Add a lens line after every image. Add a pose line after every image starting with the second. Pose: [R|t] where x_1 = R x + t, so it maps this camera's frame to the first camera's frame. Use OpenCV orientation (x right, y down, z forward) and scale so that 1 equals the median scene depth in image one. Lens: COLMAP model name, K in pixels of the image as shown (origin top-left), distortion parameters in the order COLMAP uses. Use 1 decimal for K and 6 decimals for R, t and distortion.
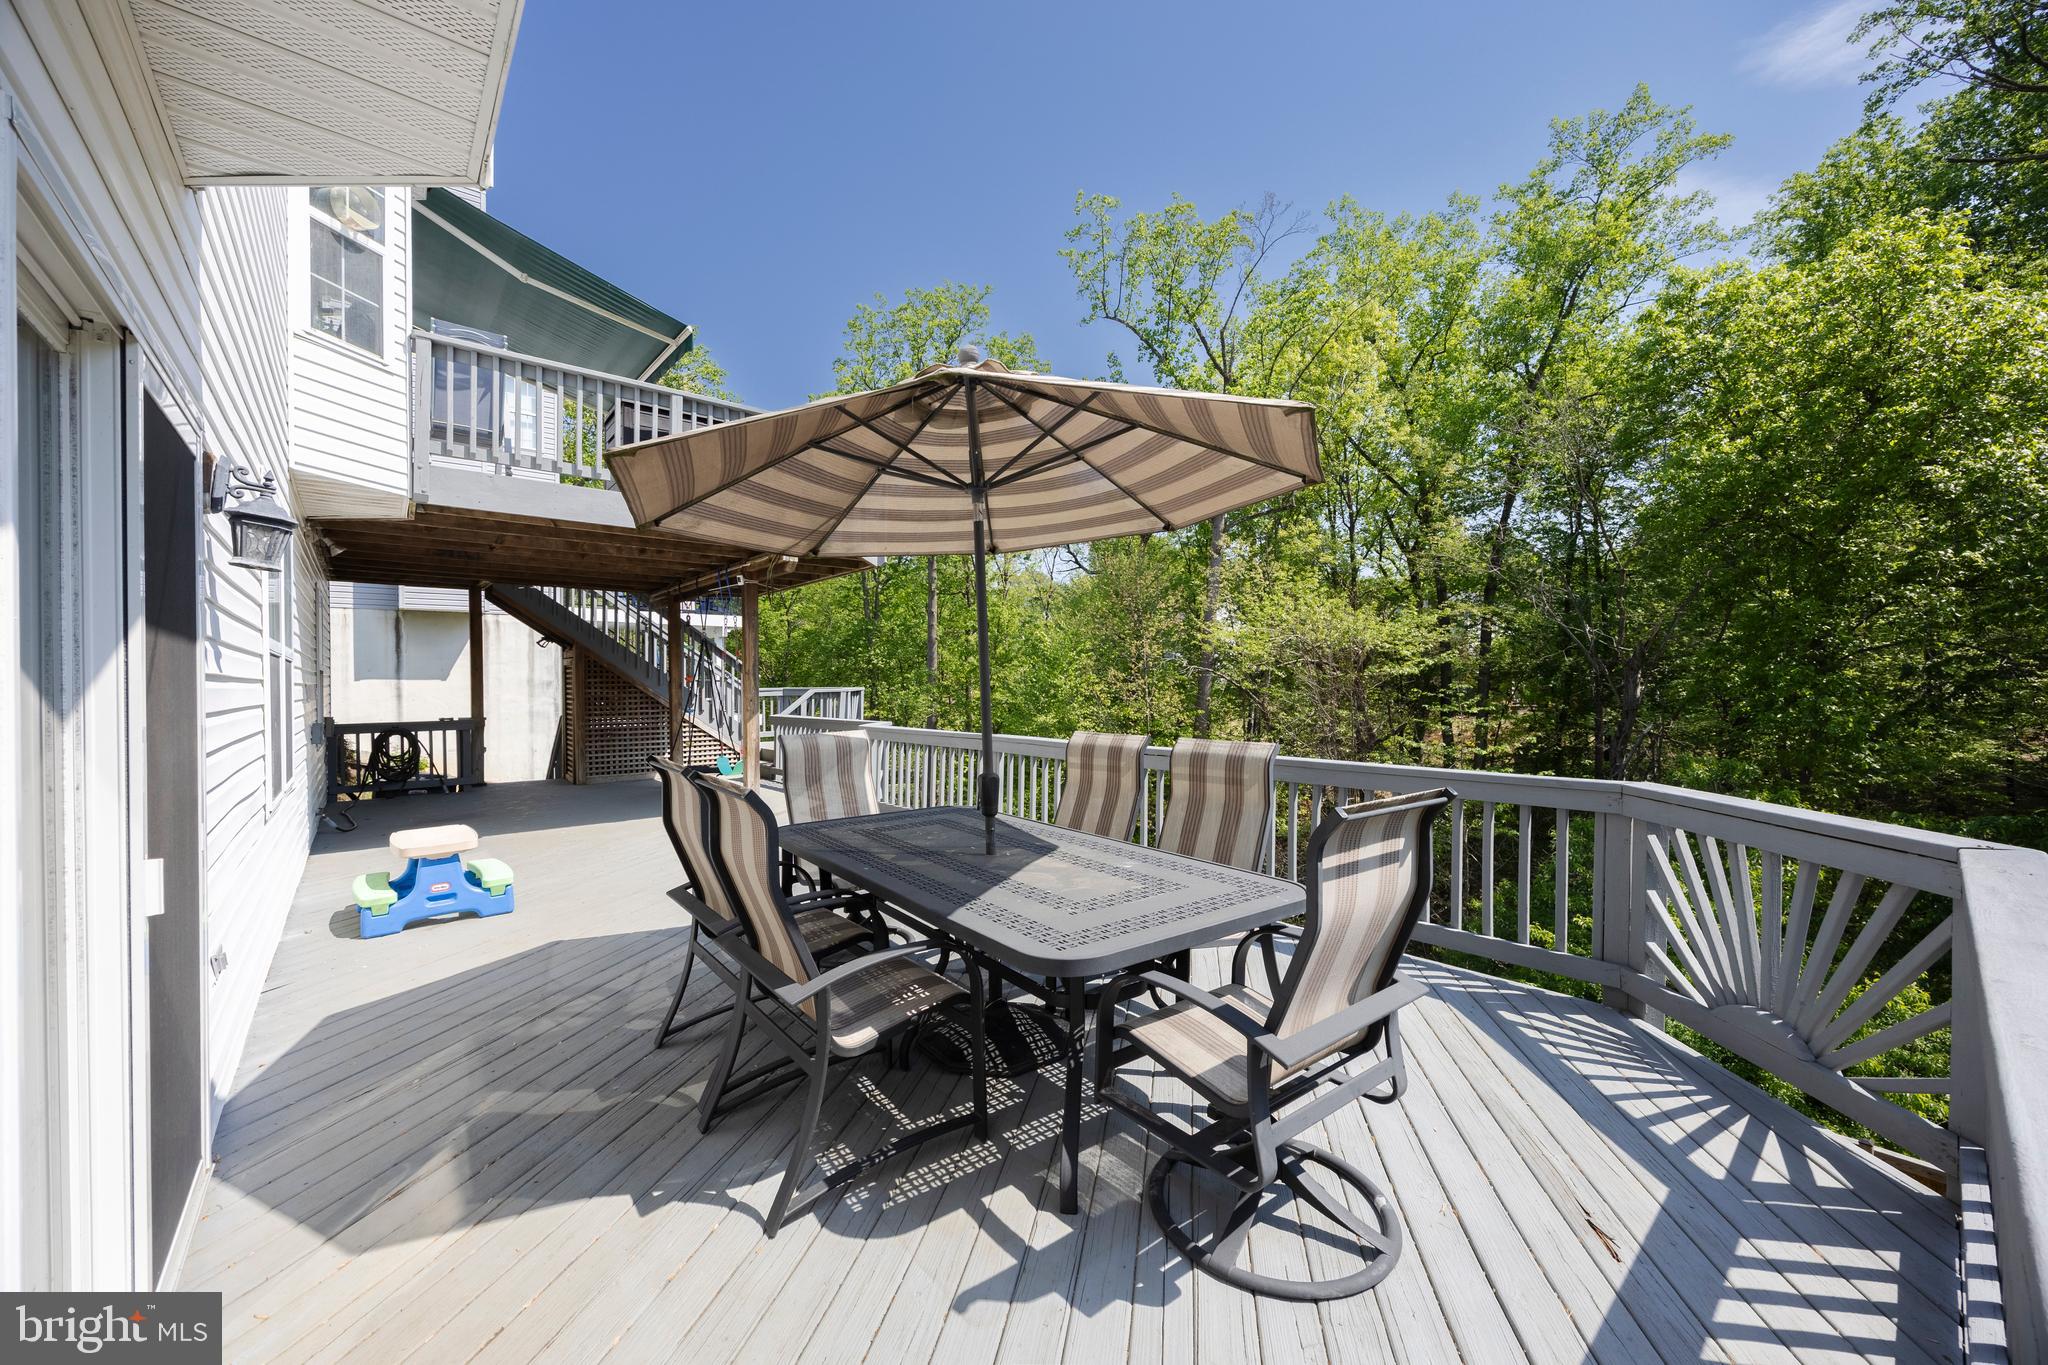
lens RADIAL K [[798.6, 0, 1019.3], [0, 798.6, 693.6], [0, 0, 1]] dist [0.001133, 0.000144]
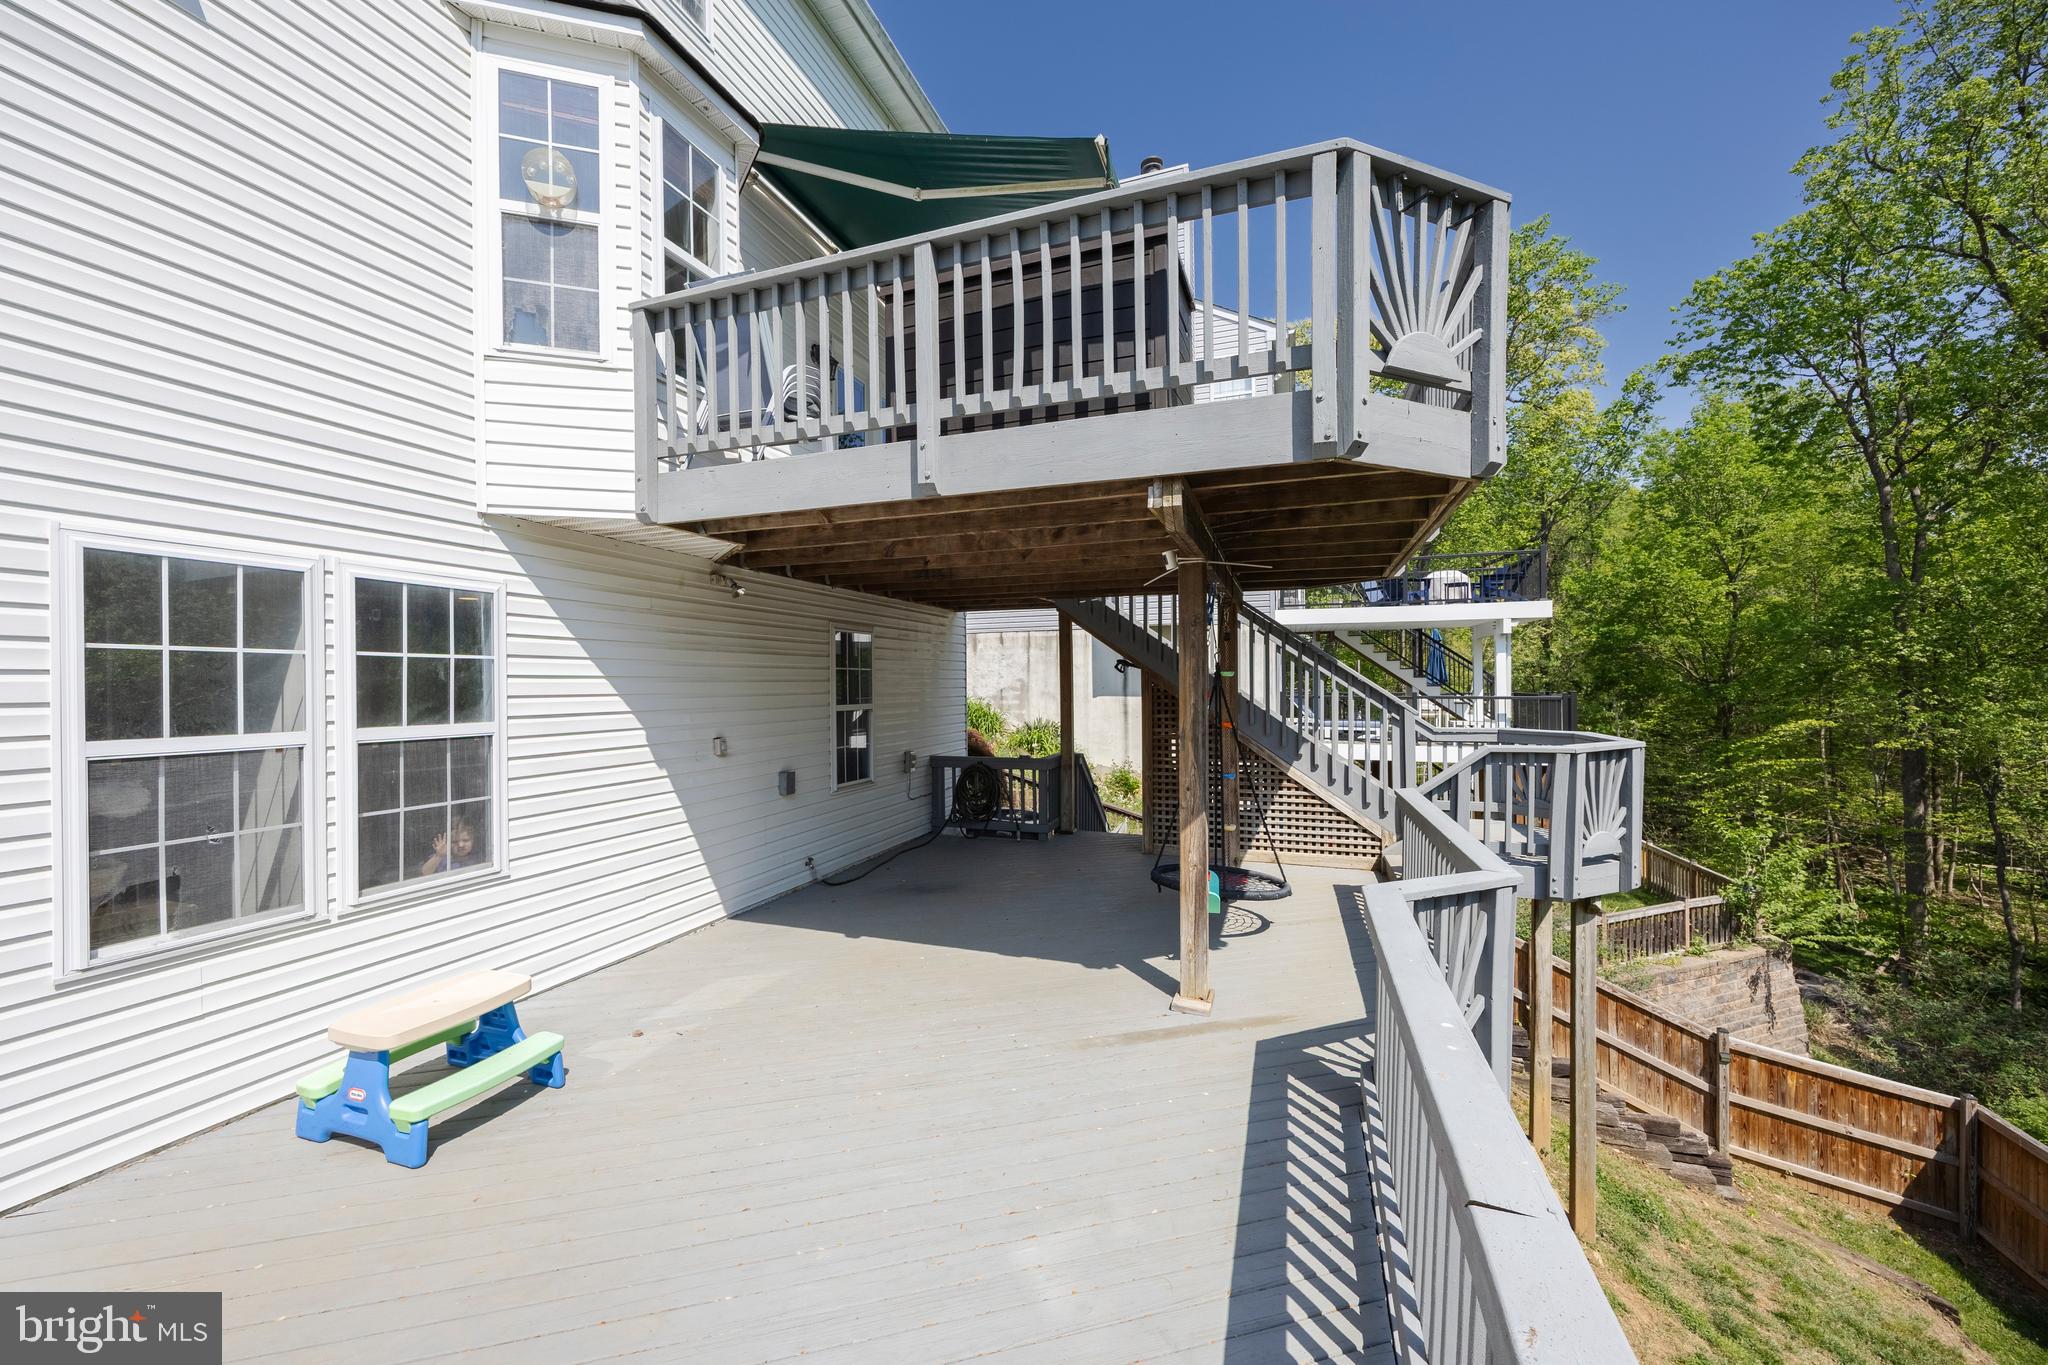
lens RADIAL K [[819.1, 0, 956.1], [0, 819.1, 684.6], [0, 0, 1]] dist [-0.002846, -0.000201]
pose [[0.470001, 0.005062, -0.882652, 0.050846], [-0.007388, 0.999971, 0.001801, -0.047803], [0.882635, 0.005674, 0.470024, 0.487631]]
